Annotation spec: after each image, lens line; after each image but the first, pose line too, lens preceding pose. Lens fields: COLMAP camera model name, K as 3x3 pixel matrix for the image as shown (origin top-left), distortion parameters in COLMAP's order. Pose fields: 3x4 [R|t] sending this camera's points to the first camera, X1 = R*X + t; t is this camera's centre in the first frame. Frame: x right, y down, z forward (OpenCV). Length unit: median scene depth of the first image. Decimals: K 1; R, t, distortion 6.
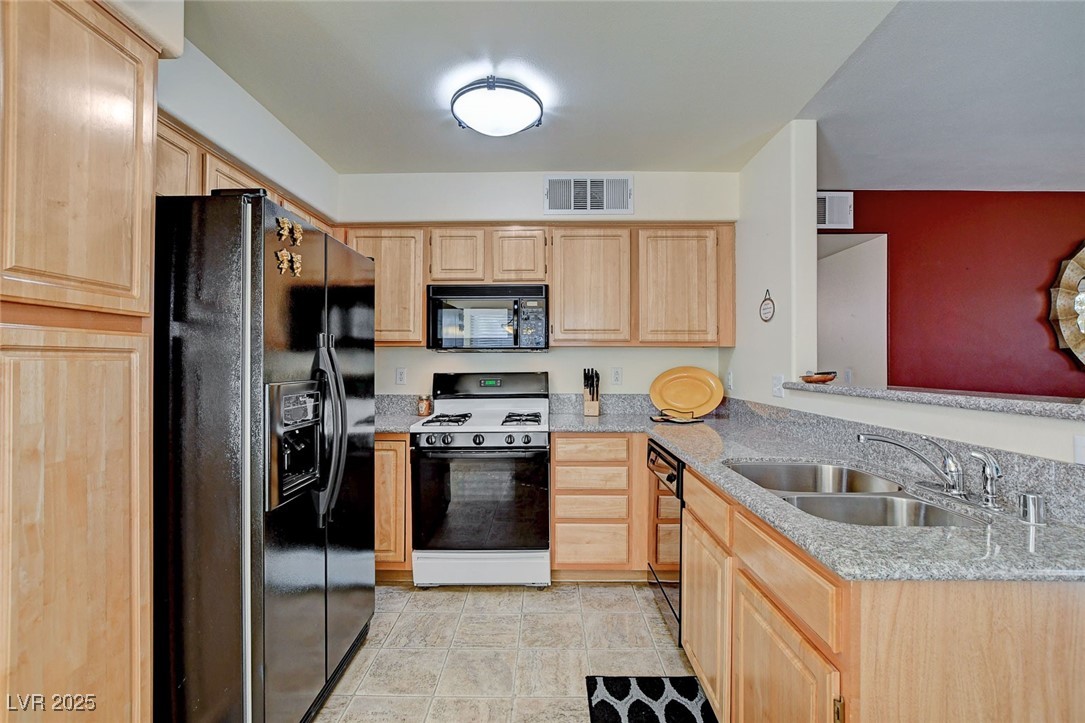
lens RADIAL K [[485.7, 0, 543.4], [0, 485.7, 354.4], [0, 0, 1]] dist [-0.022665, 0.002957]
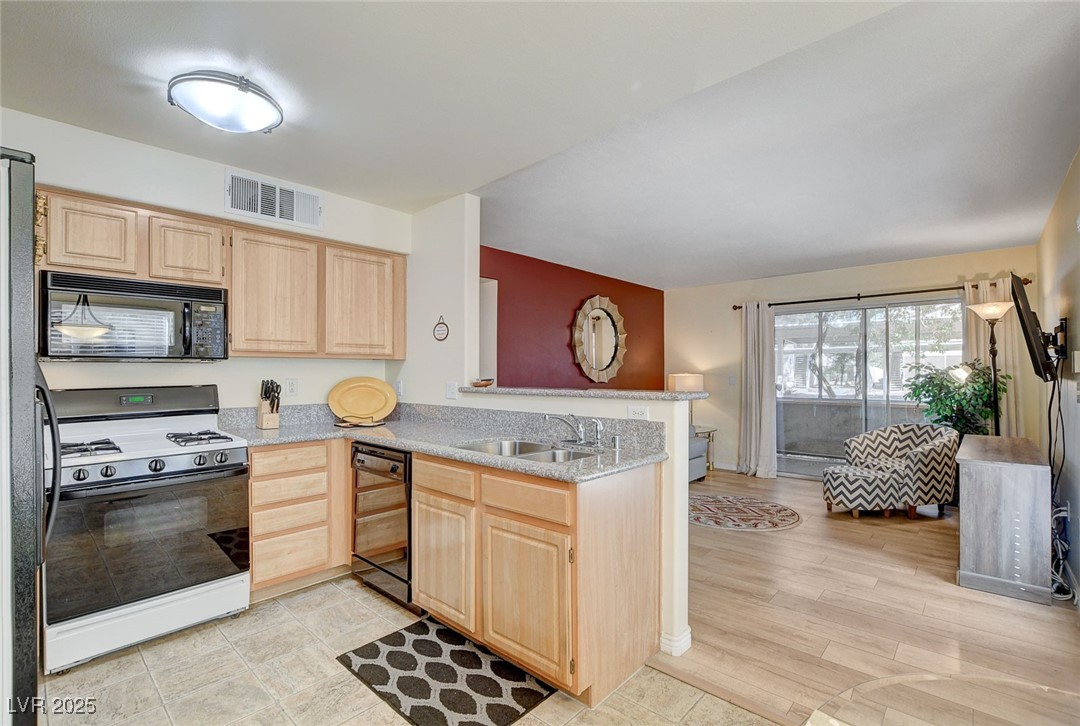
lens RADIAL K [[492.8, 0, 556.5], [0, 492.8, 368.4], [0, 0, 1]] dist [-0.015093, 0.000223]
pose [[0.649631, 0.000369, 0.760250, -0.306793], [-0.007478, 0.999955, 0.005904, -0.004537], [-0.760213, -0.009520, 0.649604, -0.076668]]
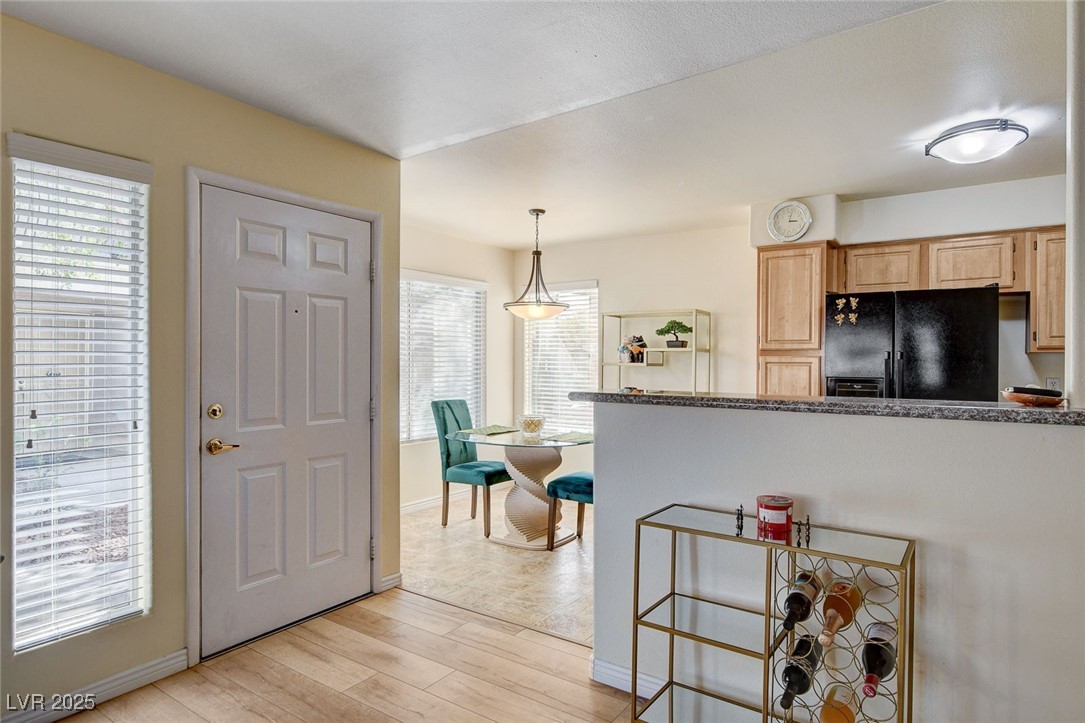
lens RADIAL K [[613.2, 0, 538.1], [0, 613.2, 362.9], [0, 0, 1]] dist [-0.004901, 0.005920]
pose [[-0.566853, -0.003226, -0.823813, 1.237265], [0.007166, 0.999935, -0.008847, 0.005024], [0.823788, -0.010919, -0.566793, 0.728031]]
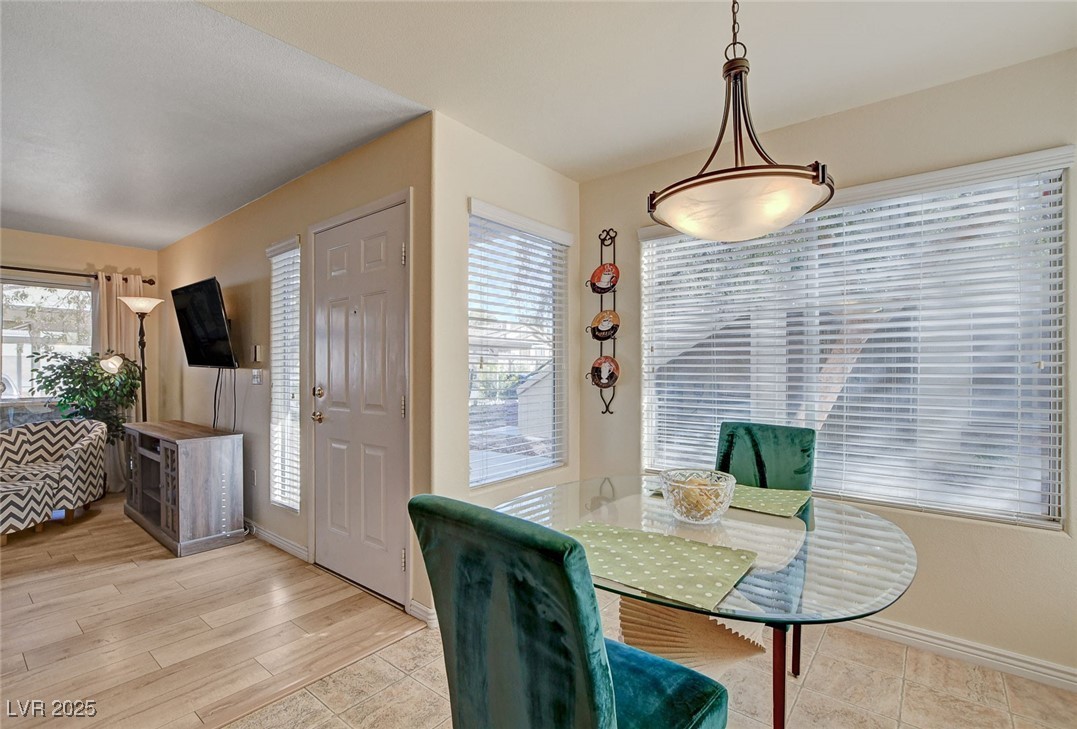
lens RADIAL K [[509.5, 0, 522.5], [0, 509.5, 359.3], [0, 0, 1]] dist [-0.014390, 0.003632]
pose [[-0.771004, 0.005107, 0.636810, -0.319696], [-0.011164, 0.999706, -0.021533, 0.016551], [-0.636733, -0.023711, -0.770720, 0.345123]]
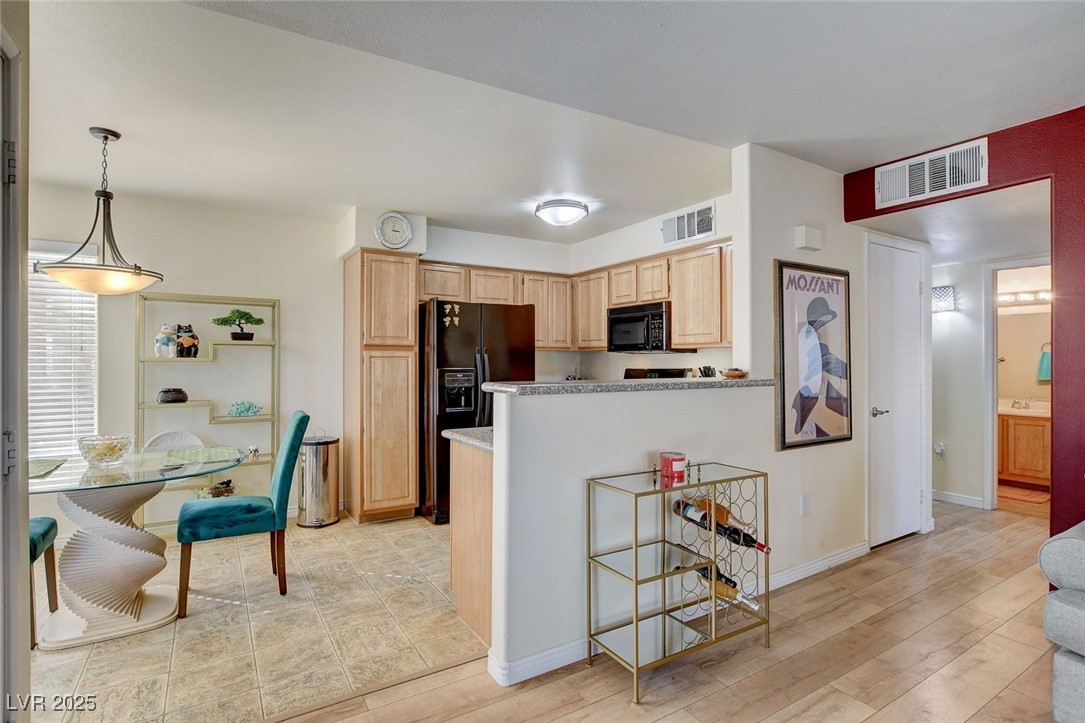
lens RADIAL K [[538.8, 0, 539.5], [0, 538.8, 356.7], [0, 0, 1]] dist [-0.013351, -0.000279]
pose [[0.533267, -0.006003, -0.845926, 1.116996], [0.014911, 0.999886, 0.002304, -0.001688], [0.845816, -0.013842, 0.533296, -0.069170]]
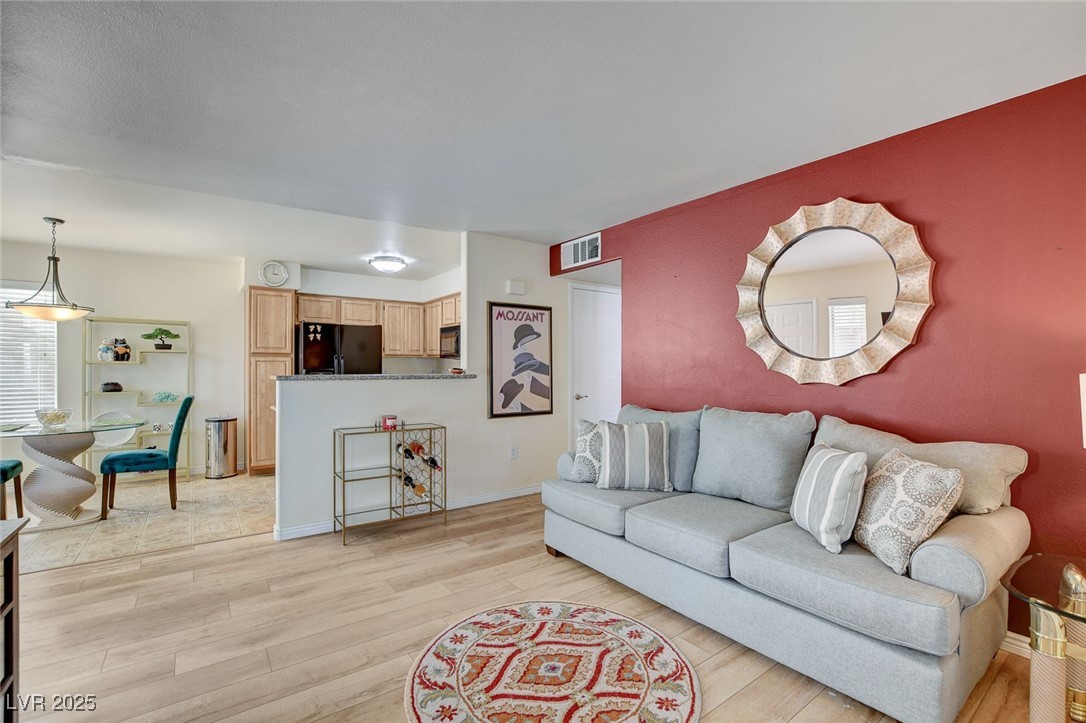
lens RADIAL K [[486.2, 0, 540.7], [0, 486.2, 367.3], [0, 0, 1]] dist [-0.022665, 0.002957]
pose [[0.590380, 0.000894, -0.807125, 1.831238], [0.012427, 0.999871, 0.010197, 0.014179], [0.807030, -0.016051, 0.590292, 0.104647]]
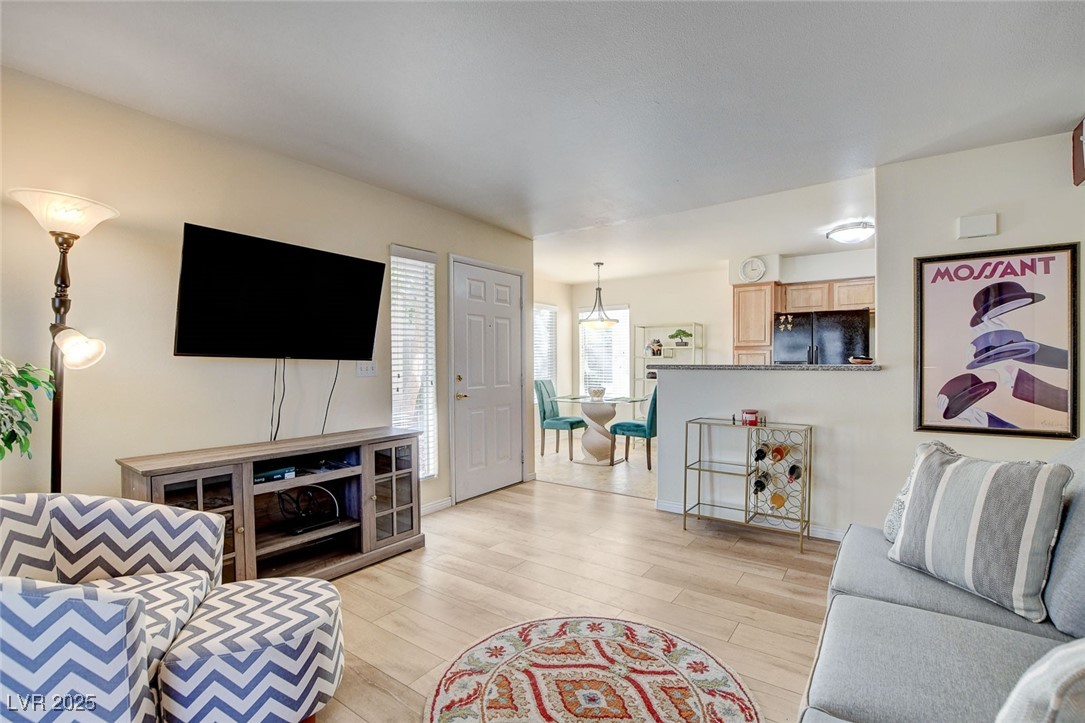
lens RADIAL K [[485.7, 0, 540.4], [0, 485.7, 370.2], [0, 0, 1]] dist [-0.022665, 0.002957]
pose [[-0.579067, 0.011350, -0.815201, 1.799643], [0.015396, 0.999877, 0.002985, 0.044710], [0.815135, -0.010822, -0.579170, 0.827964]]
